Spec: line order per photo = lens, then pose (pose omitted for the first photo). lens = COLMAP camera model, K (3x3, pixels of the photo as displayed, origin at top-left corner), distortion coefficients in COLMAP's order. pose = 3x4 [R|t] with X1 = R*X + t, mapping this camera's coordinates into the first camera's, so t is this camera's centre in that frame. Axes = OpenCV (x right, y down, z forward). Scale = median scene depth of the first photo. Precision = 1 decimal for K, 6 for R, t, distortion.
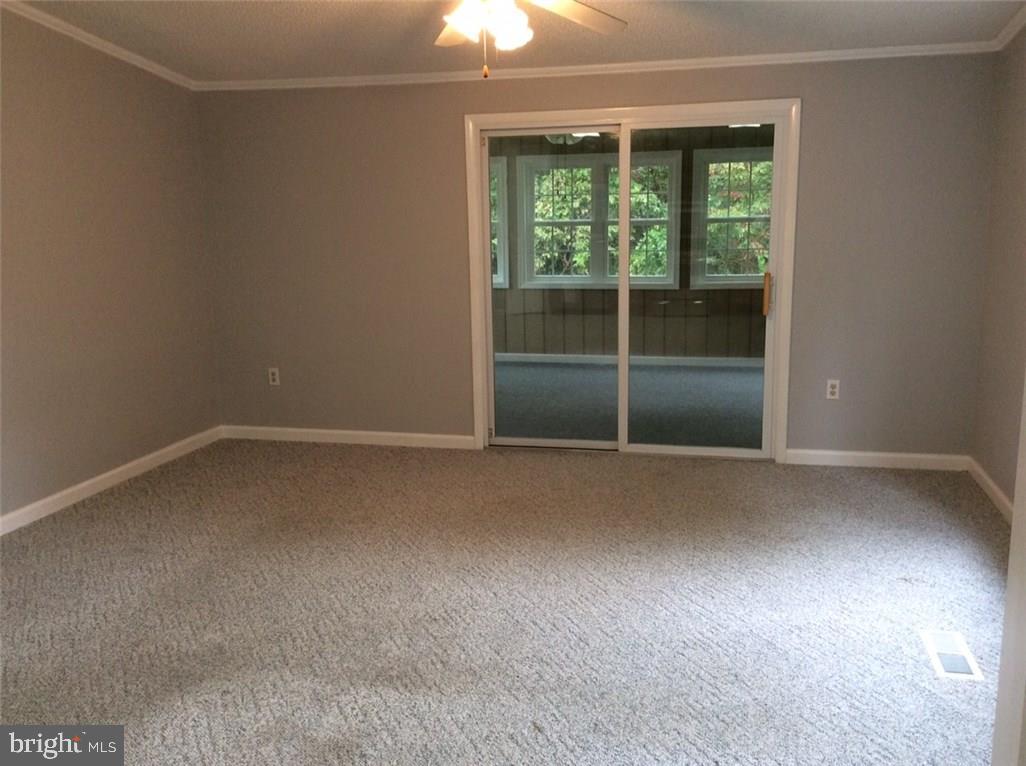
lens RADIAL K [[918.2, 0, 520.2], [0, 918.2, 377.2], [0, 0, 1]] dist [0.074114, -0.103838]
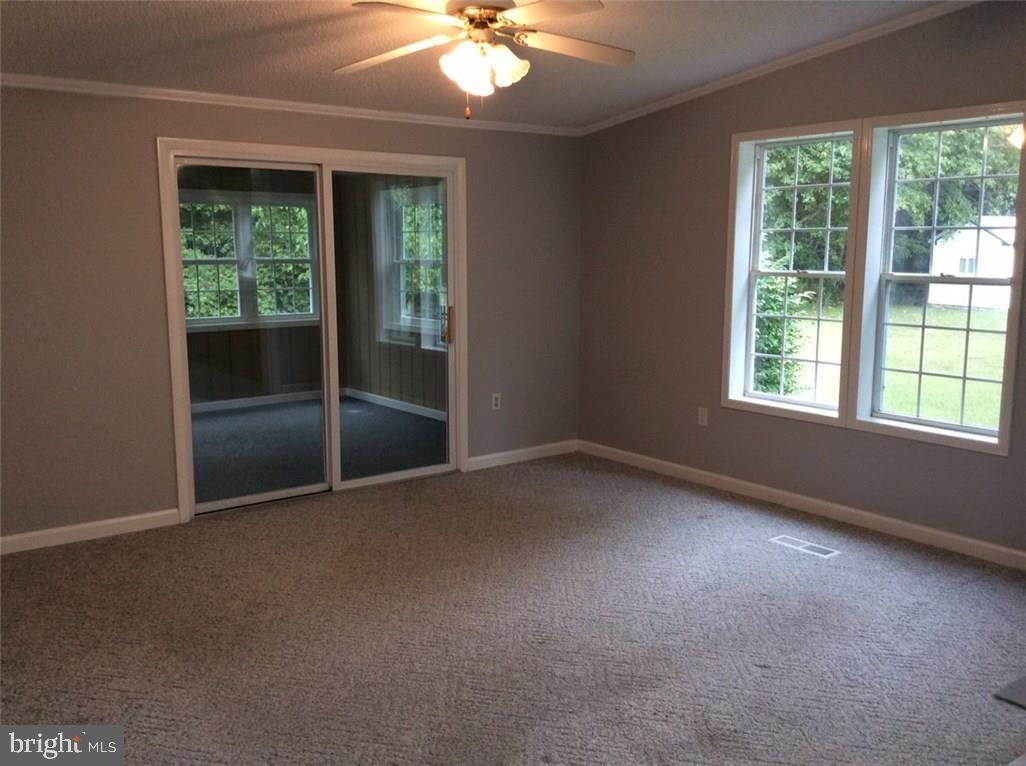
lens RADIAL K [[918.2, 0, 512.3], [0, 918.2, 384.3], [0, 0, 1]] dist [0.074114, -0.103838]
pose [[0.644411, -0.100144, 0.758093, -0.540171], [0.130610, 0.991234, 0.019918, -0.029368], [-0.753442, 0.086179, 0.651842, 0.207506]]
